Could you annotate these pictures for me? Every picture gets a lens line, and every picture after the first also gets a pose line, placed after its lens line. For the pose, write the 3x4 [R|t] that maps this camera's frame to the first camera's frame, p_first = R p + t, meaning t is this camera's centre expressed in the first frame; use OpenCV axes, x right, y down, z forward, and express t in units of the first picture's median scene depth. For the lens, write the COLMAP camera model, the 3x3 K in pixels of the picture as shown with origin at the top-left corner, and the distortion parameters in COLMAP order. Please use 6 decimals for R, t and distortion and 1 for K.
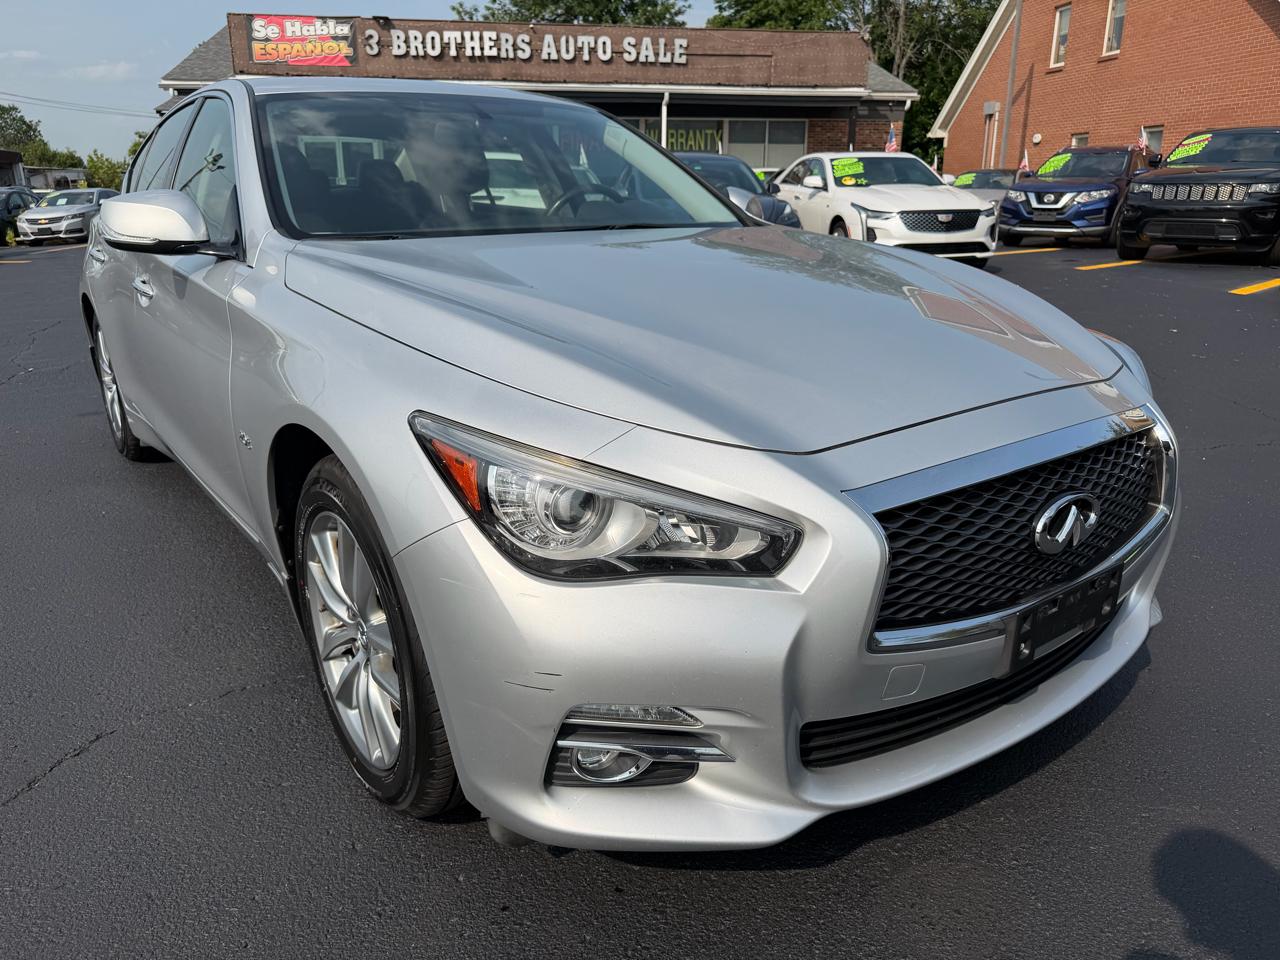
lens RADIAL K [[896.1, 0, 643.6], [0, 896.1, 488.2], [0, 0, 1]] dist [-0.002329, -0.012425]
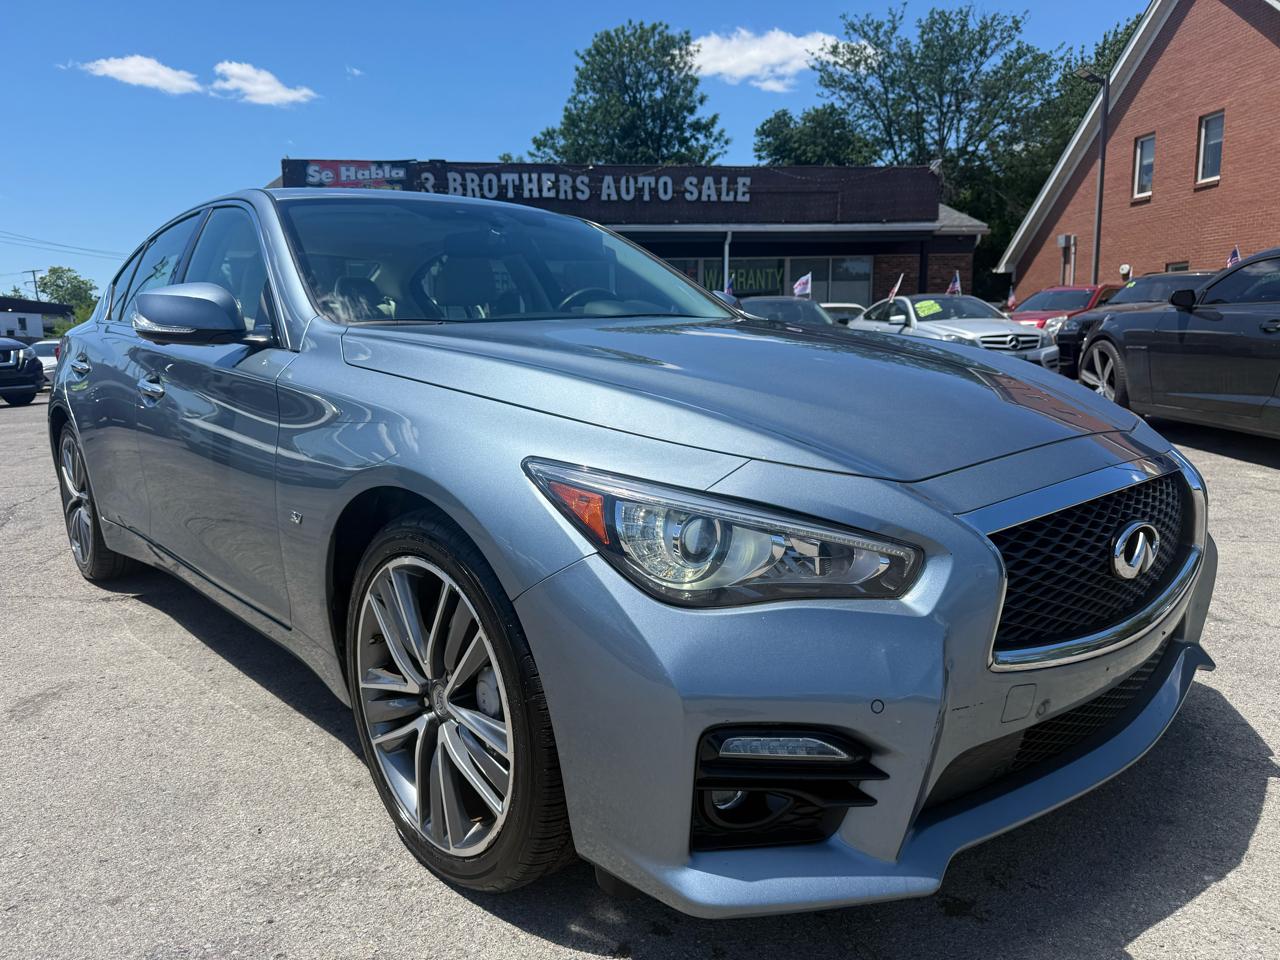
lens RADIAL K [[896.1, 0, 636.0], [0, 896.1, 485.8], [0, 0, 1]] dist [-0.002329, -0.012425]
pose [[0.999379, -0.009091, -0.034033, -0.045751], [0.003811, 0.988361, -0.152079, -0.026856], [0.035019, 0.151855, 0.987782, 0.092324]]
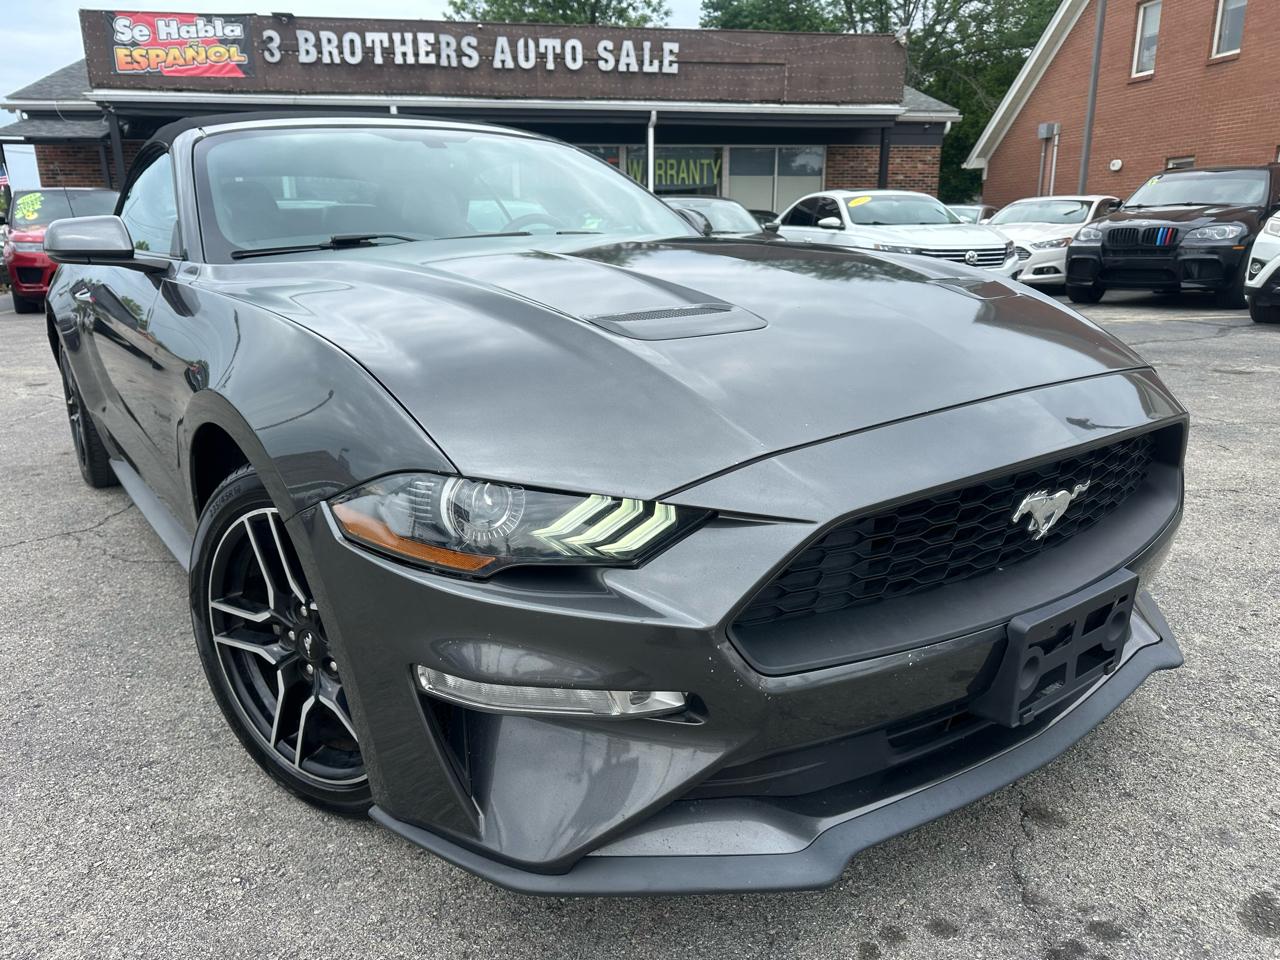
lens RADIAL K [[896.1, 0, 642.1], [0, 896.1, 500.4], [0, 0, 1]] dist [-0.002329, -0.012425]
pose [[0.999684, -0.014898, 0.020262, -0.005884], [0.015563, 0.999331, -0.033095, -0.074582], [-0.019755, 0.033400, 0.999247, 0.229181]]
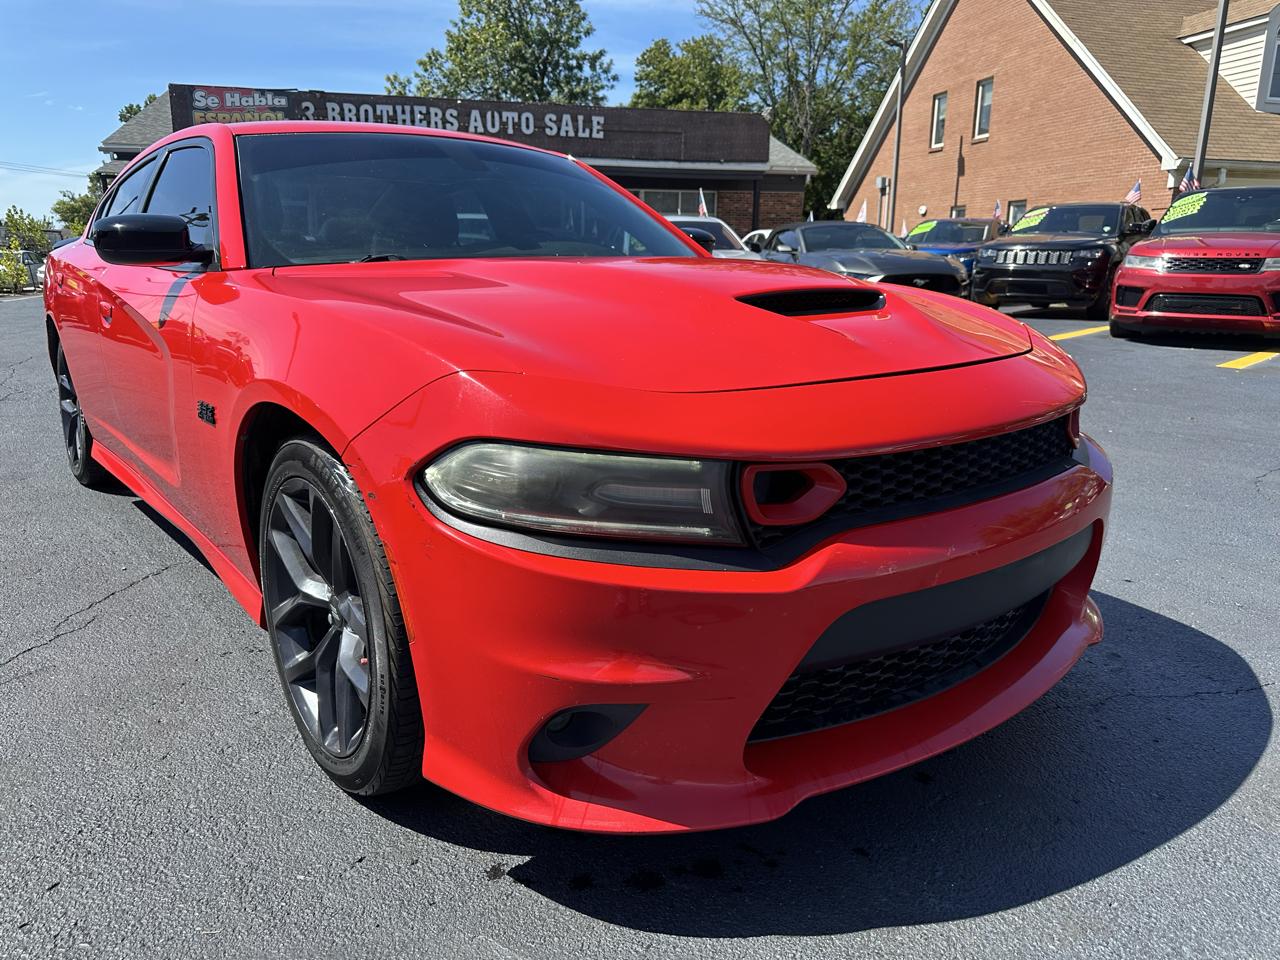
lens RADIAL K [[896.1, 0, 634.3], [0, 896.1, 489.9], [0, 0, 1]] dist [-0.002329, -0.012425]
pose [[0.997694, -0.006401, 0.067567, 0.009058], [0.010818, 0.997812, -0.065222, 0.022239], [-0.067002, 0.065803, 0.995581, -0.056850]]
